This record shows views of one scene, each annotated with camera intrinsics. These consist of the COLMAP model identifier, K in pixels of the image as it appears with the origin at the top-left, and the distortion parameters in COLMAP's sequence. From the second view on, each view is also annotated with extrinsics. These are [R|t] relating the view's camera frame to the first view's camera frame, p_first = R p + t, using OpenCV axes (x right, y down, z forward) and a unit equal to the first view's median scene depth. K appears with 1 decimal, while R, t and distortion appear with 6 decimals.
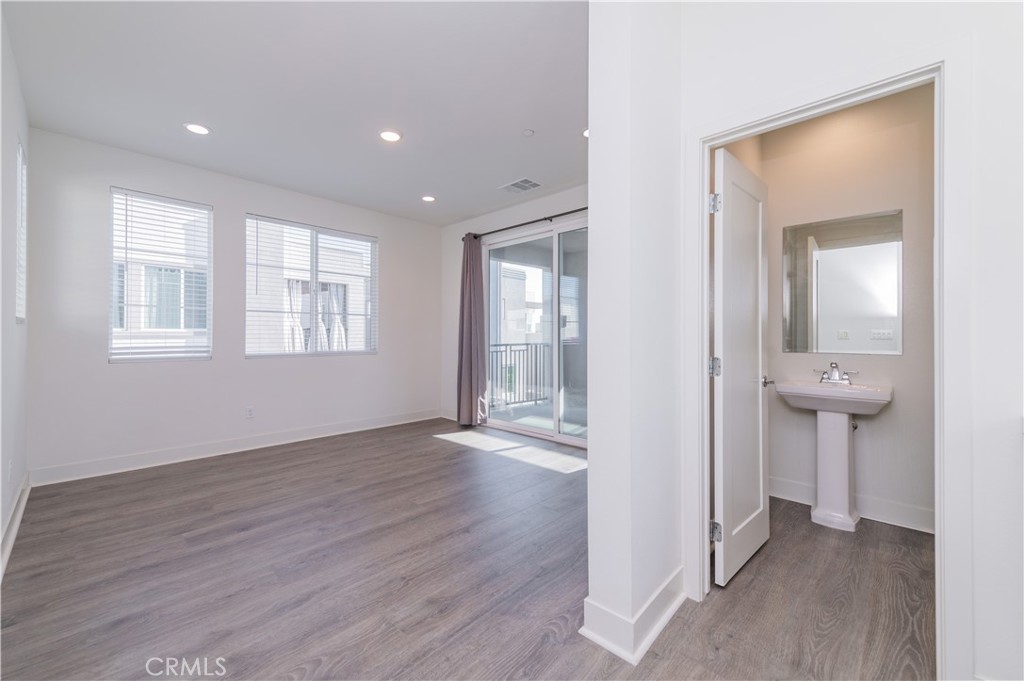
lens RADIAL K [[403.5, 0, 508.1], [0, 403.5, 337.9], [0, 0, 1]] dist [0.010404, -0.002882]
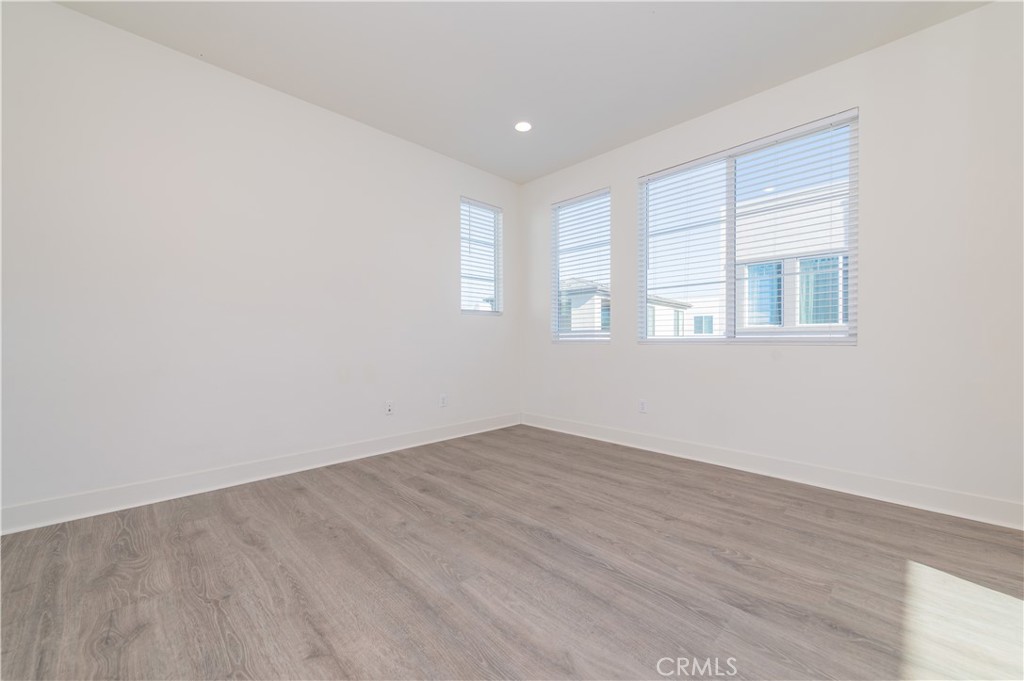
lens RADIAL K [[403.5, 0, 507.3], [0, 403.5, 341.3], [0, 0, 1]] dist [0.010404, -0.002882]
pose [[-0.041686, -0.000338, -0.999131, 0.354800], [-0.002612, 0.999997, -0.000229, 0.069710], [0.999127, 0.002600, -0.041687, 1.111287]]
